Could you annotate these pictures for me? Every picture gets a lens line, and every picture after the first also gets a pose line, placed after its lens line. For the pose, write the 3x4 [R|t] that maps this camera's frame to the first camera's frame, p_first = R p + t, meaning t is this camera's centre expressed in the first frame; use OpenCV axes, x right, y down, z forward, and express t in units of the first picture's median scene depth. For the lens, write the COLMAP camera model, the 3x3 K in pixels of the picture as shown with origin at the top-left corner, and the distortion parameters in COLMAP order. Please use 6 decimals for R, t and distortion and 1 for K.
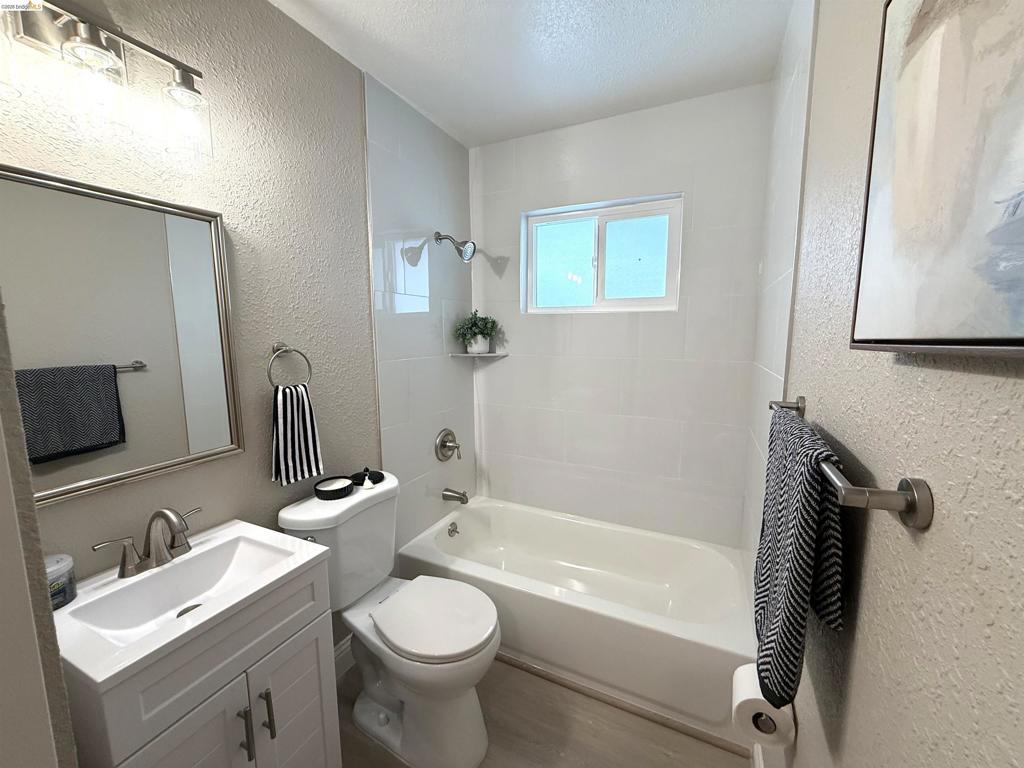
lens RADIAL K [[408.0, 0, 513.9], [0, 408.0, 385.0], [0, 0, 1]] dist [-0.001824, -0.000279]
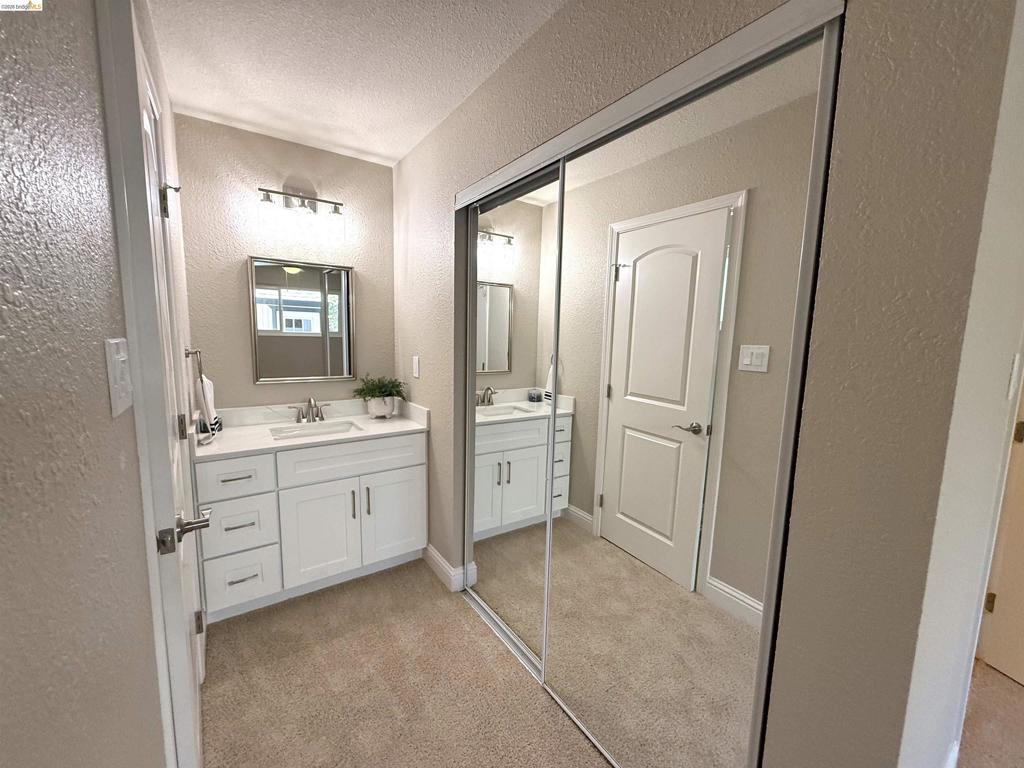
lens RADIAL K [[408.0, 0, 510.6], [0, 408.0, 382.5], [0, 0, 1]] dist [-0.001824, -0.000279]
pose [[0.866559, 0.084567, -0.491857, 0.724563], [-0.085300, 0.996134, 0.020988, 0.198808], [0.491730, 0.023768, 0.870423, -1.506266]]
